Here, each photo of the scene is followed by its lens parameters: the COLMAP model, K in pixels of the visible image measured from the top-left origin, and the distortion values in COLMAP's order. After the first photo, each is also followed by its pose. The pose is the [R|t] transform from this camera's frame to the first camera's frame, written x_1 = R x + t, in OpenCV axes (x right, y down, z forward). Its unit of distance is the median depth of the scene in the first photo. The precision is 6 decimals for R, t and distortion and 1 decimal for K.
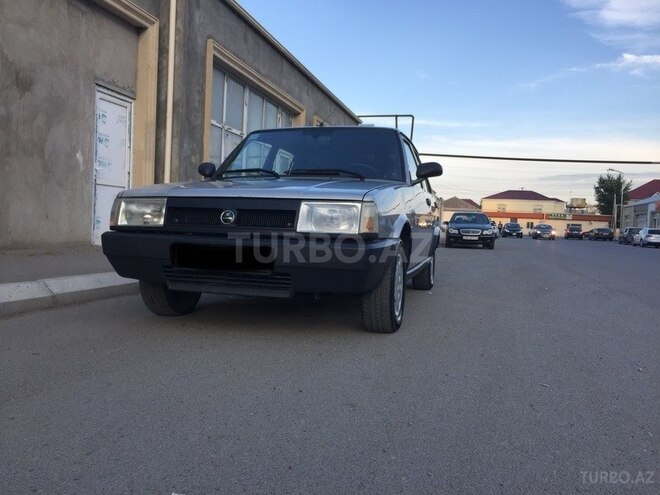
lens RADIAL K [[576.1, 0, 330.0], [0, 576.1, 247.5], [0, 0, 1]] dist [0.058340, -0.068979]
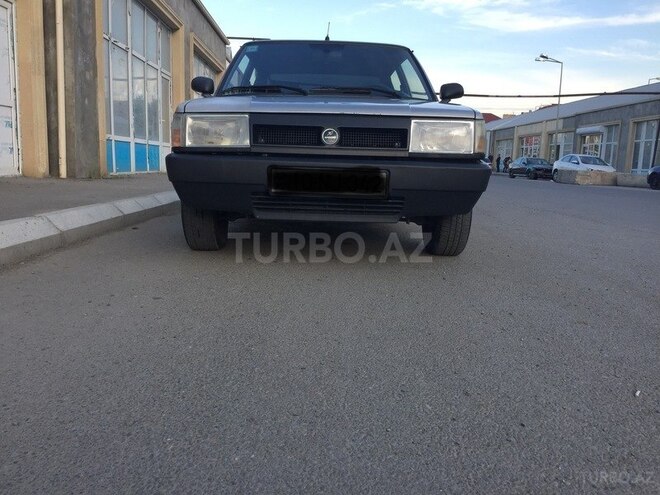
lens RADIAL K [[576.1, 0, 330.0], [0, 576.1, 247.5], [0, 0, 1]] dist [0.058340, -0.068979]
pose [[0.962031, -0.047869, 0.268709, -0.251073], [0.015488, 0.992488, 0.121356, 0.006014], [-0.272500, -0.112586, 0.955546, 0.070606]]
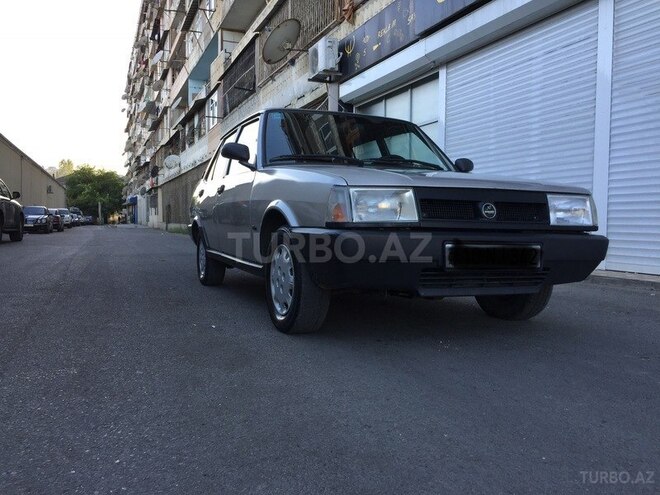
lens RADIAL K [[576.1, 0, 330.0], [0, 576.1, 247.5], [0, 0, 1]] dist [0.058340, -0.068979]
pose [[0.807055, -0.041429, 0.589020, -0.537858], [0.034866, 0.999139, 0.022503, -0.013970], [-0.589445, 0.002375, 0.807805, 0.243587]]
